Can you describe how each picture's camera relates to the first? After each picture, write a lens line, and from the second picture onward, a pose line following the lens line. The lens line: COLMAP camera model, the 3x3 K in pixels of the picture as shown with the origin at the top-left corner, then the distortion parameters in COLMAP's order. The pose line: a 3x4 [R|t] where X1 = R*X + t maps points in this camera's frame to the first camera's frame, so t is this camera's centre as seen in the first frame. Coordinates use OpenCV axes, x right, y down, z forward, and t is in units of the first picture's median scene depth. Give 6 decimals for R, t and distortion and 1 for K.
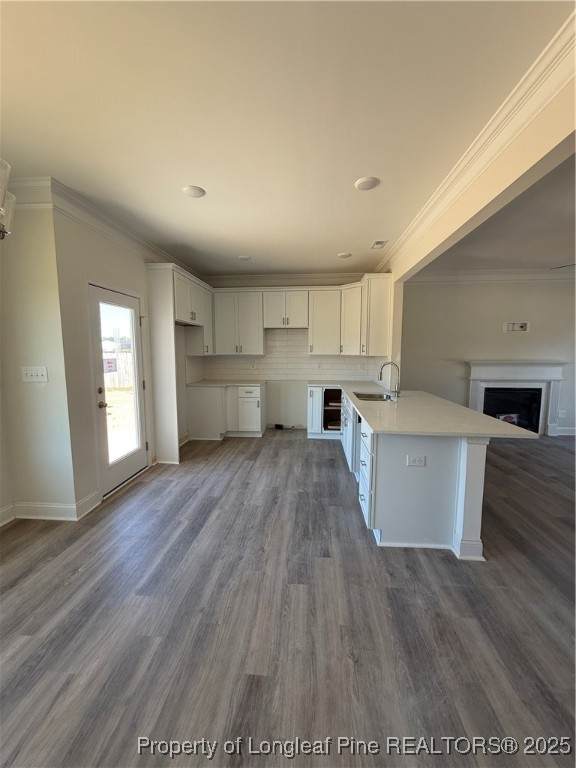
lens RADIAL K [[302.6, 0, 290.0], [0, 302.6, 382.8], [0, 0, 1]] dist [0.001837, -0.000156]
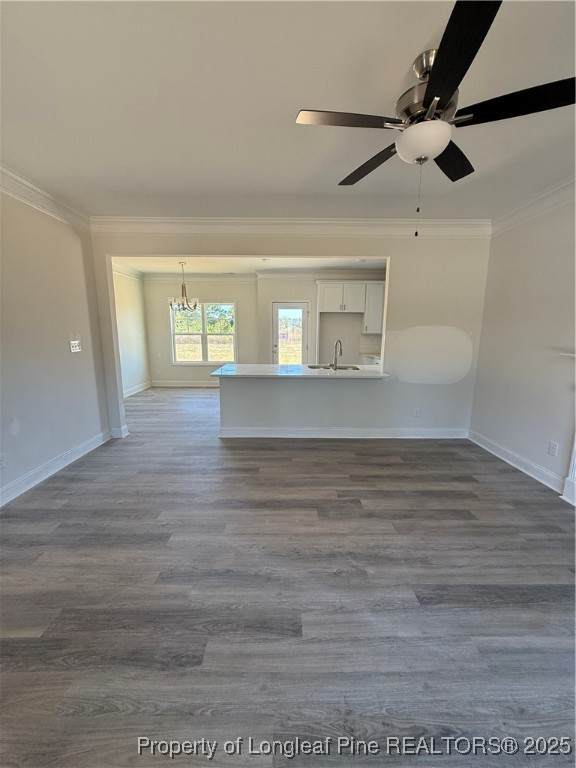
lens RADIAL K [[302.6, 0, 286.4], [0, 302.6, 386.0], [0, 0, 1]] dist [0.001837, -0.000156]
pose [[0.083371, 0.183485, -0.979481, 2.152003], [-0.111935, 0.978407, 0.173756, -0.105987], [0.990212, 0.095152, 0.102109, 1.016599]]
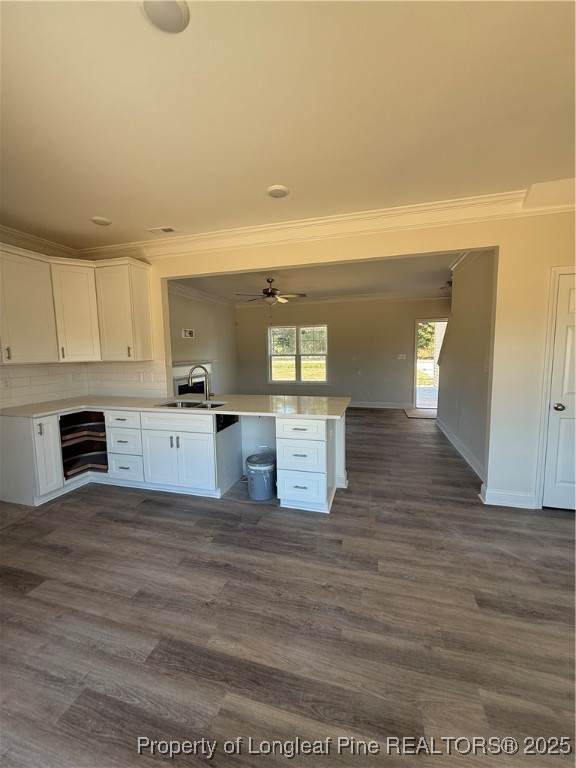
lens RADIAL K [[302.6, 0, 289.0], [0, 302.6, 380.8], [0, 0, 1]] dist [0.001837, -0.000156]
pose [[0.199771, -0.100915, 0.974632, -0.655259], [0.121005, 0.989609, 0.077663, -0.072058], [-0.972342, 0.102421, 0.209907, 0.645957]]
